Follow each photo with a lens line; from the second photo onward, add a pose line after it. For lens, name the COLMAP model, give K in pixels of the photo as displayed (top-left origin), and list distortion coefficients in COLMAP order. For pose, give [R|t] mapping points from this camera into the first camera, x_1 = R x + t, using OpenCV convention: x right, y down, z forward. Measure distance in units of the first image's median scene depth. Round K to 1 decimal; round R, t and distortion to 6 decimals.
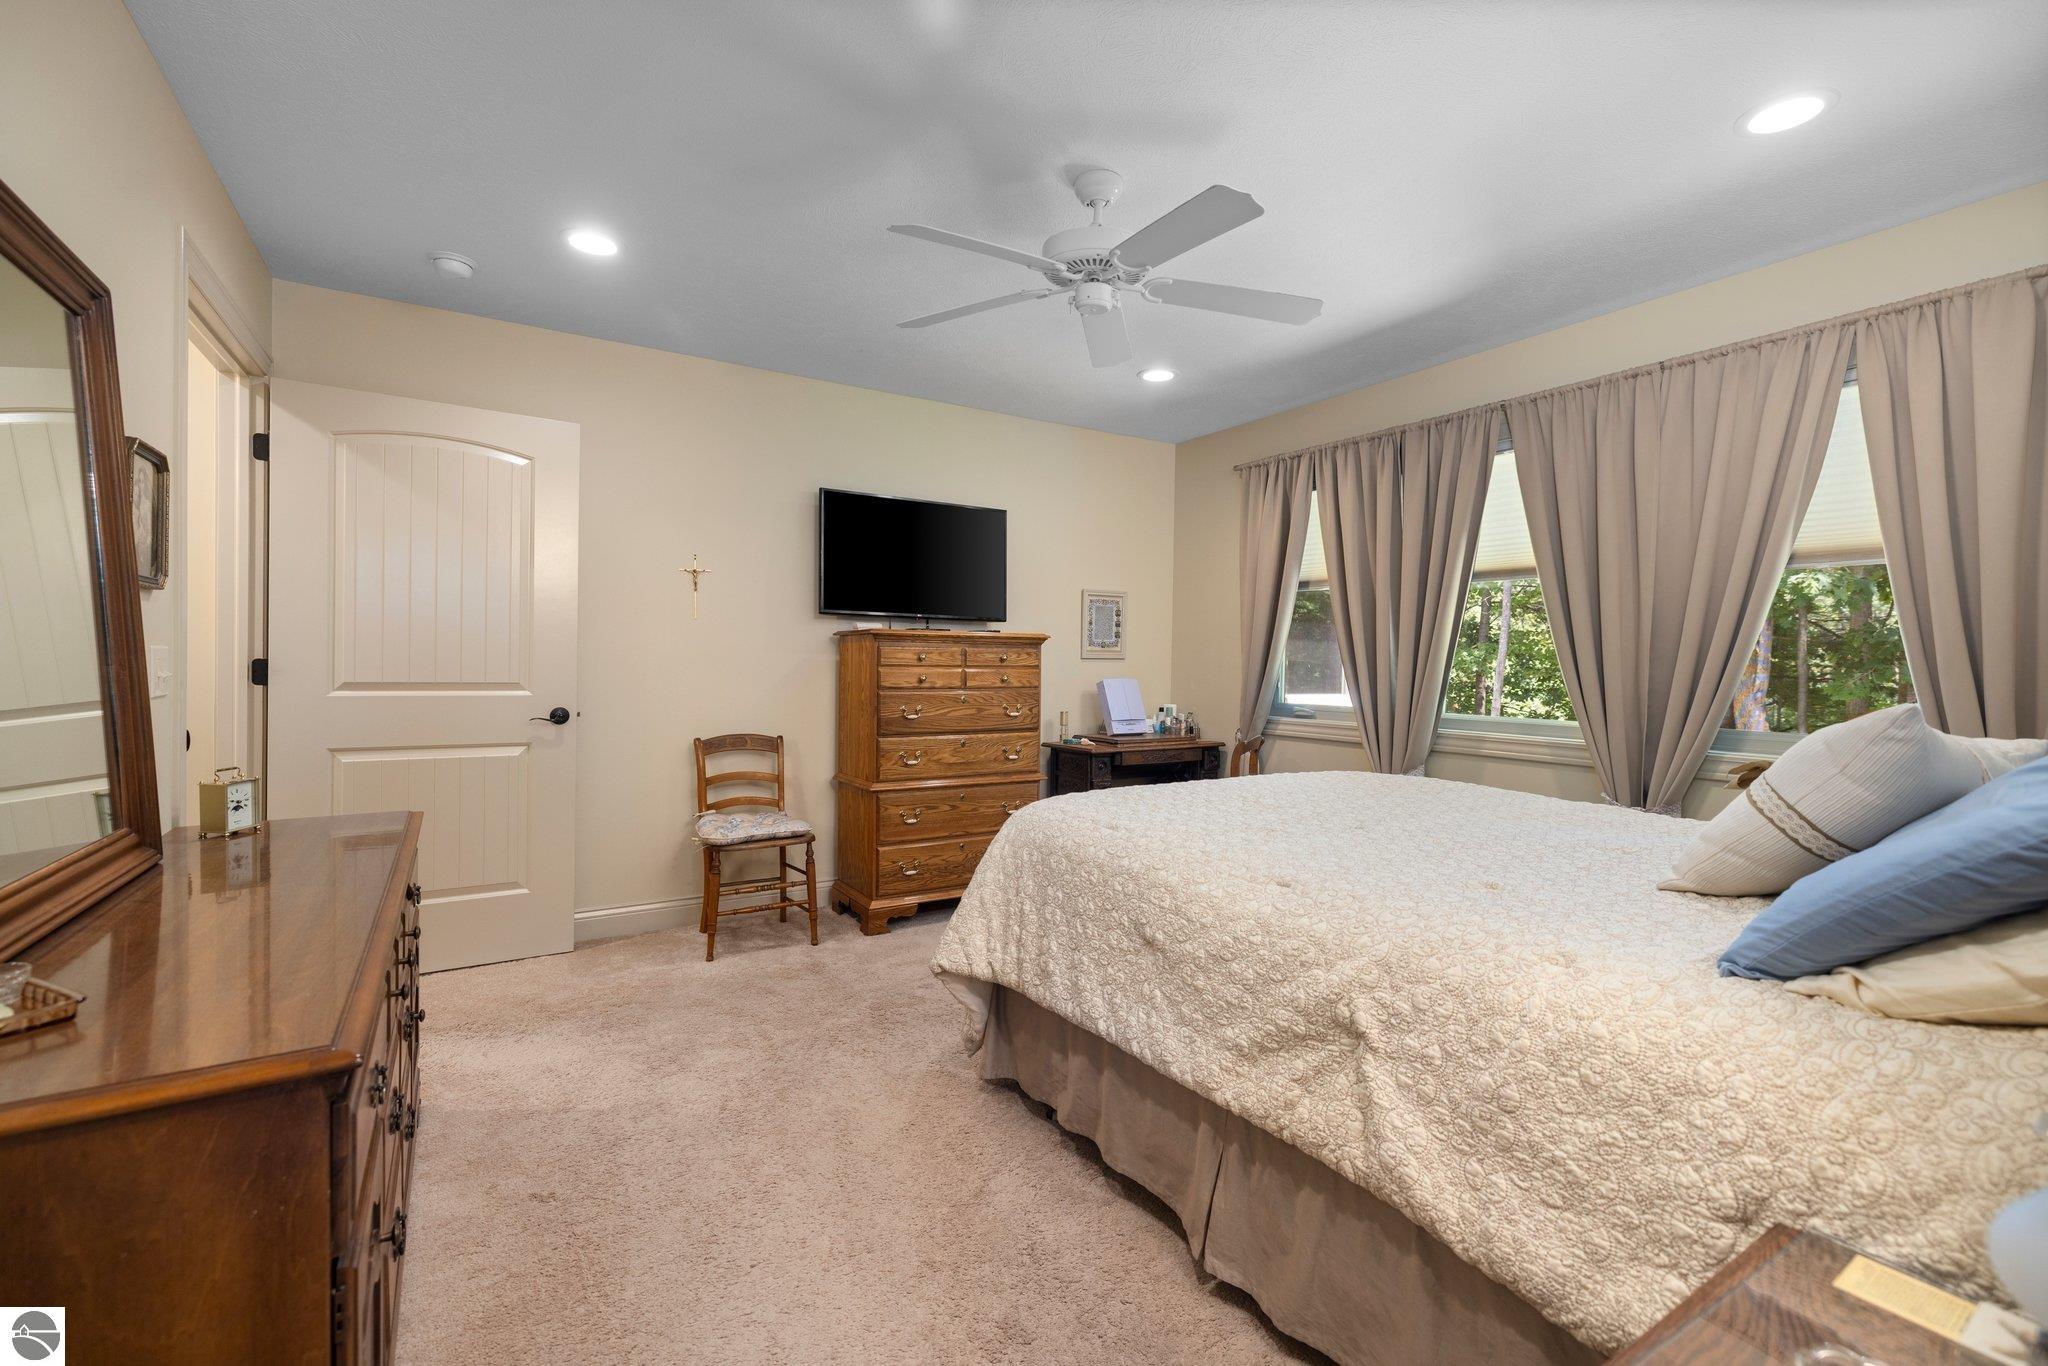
lens RADIAL K [[868.9, 0, 1017.5], [0, 868.9, 670.7], [0, 0, 1]] dist [0.002364, -0.000222]
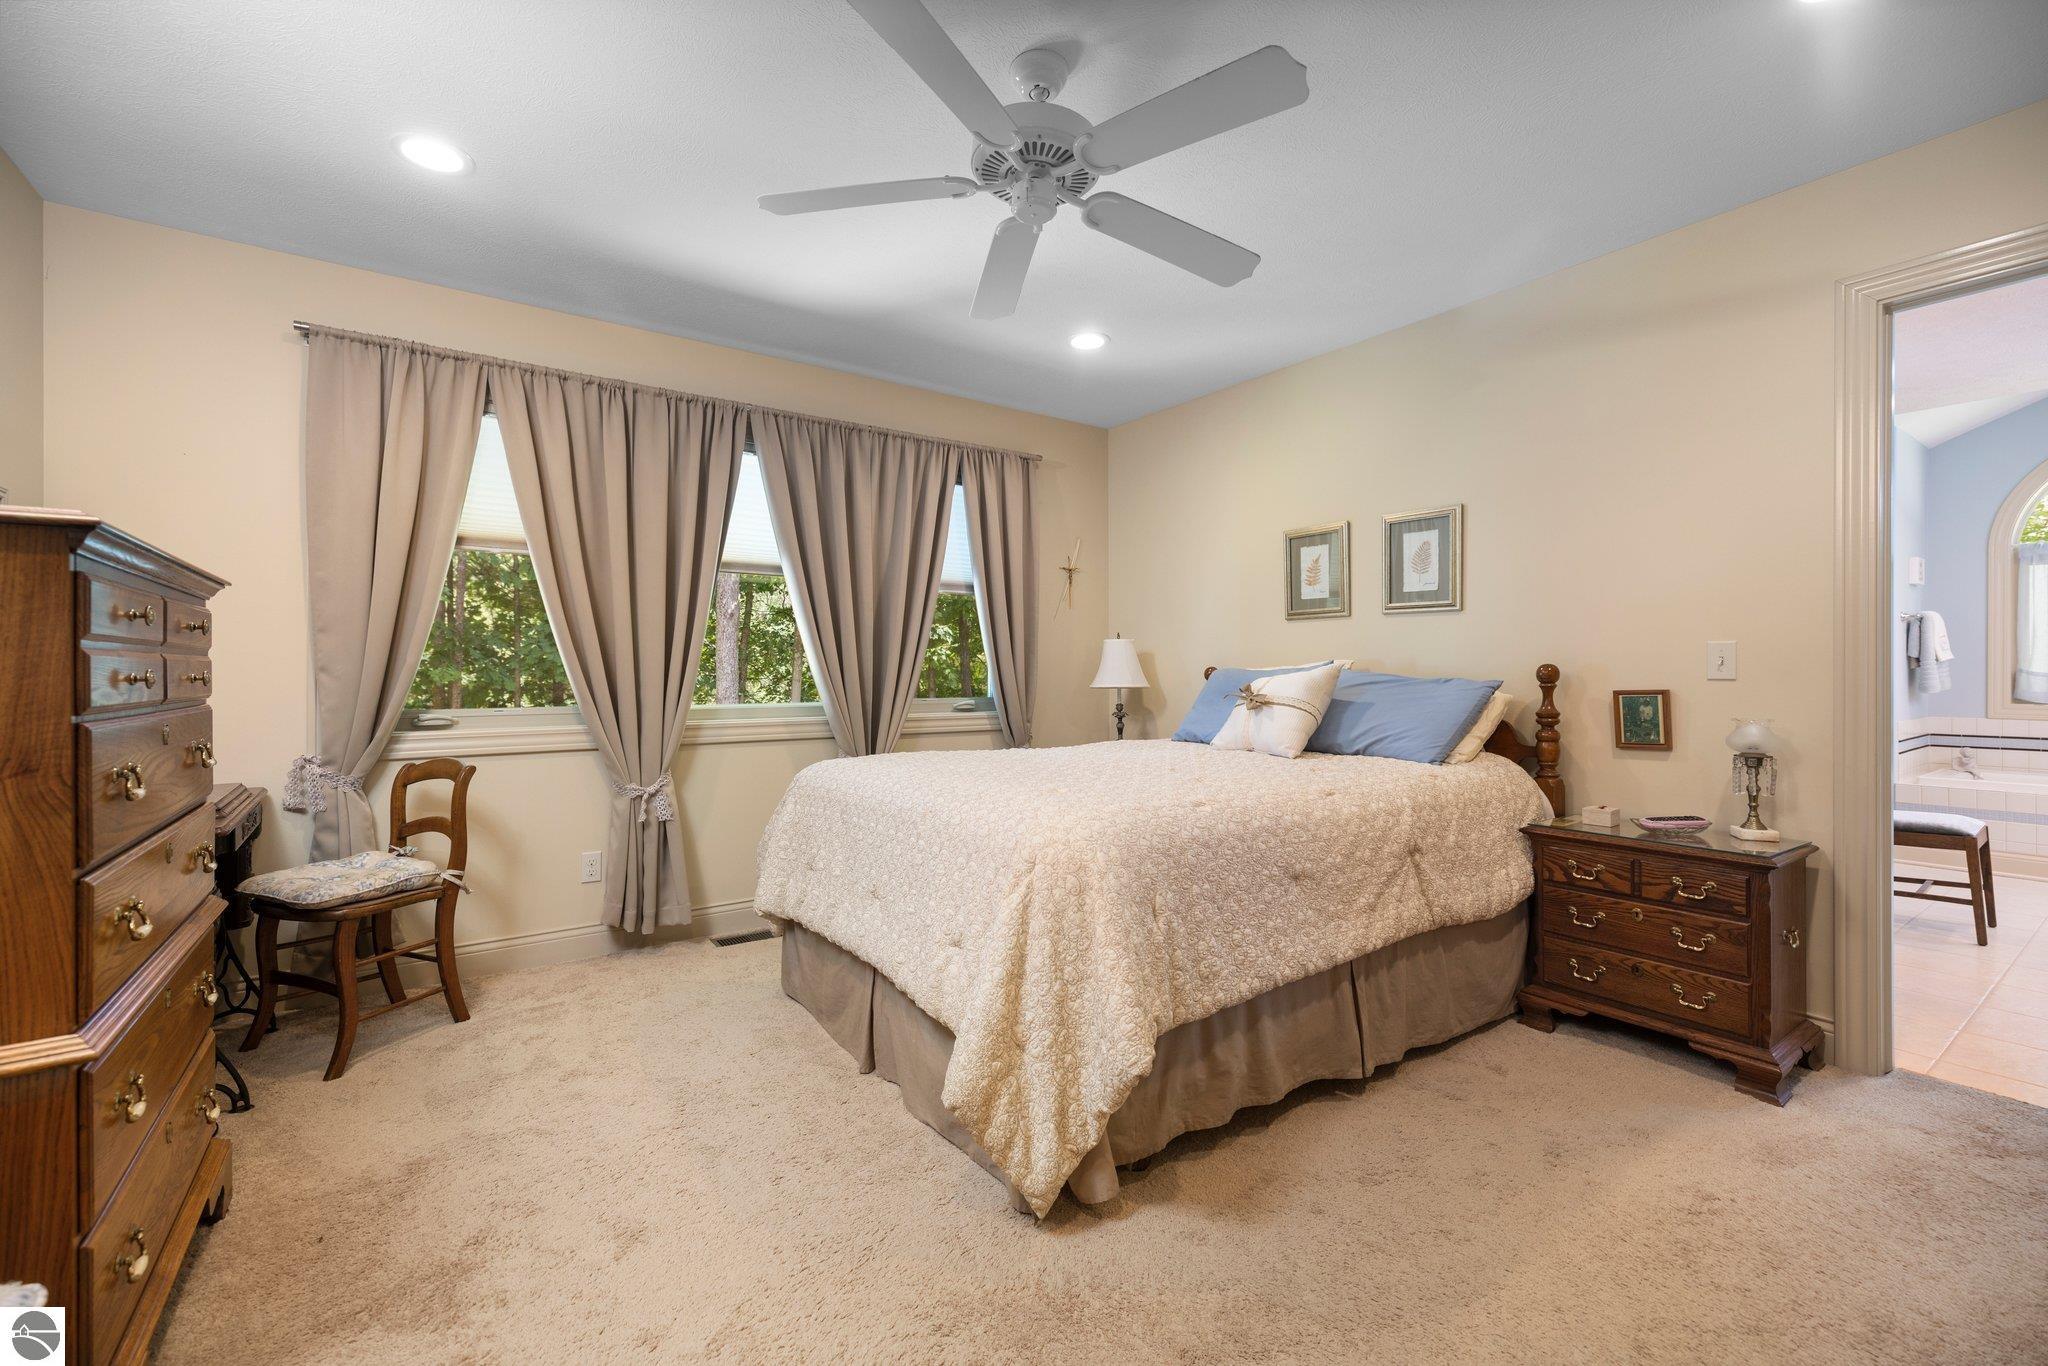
lens RADIAL K [[868.9, 0, 1022.4], [0, 868.9, 669.9], [0, 0, 1]] dist [0.002364, -0.000222]
pose [[-0.071223, -0.004703, 0.997449, -0.631592], [0.010638, 0.999928, 0.005474, 0.011685], [-0.997404, 0.011001, -0.071168, 0.912972]]
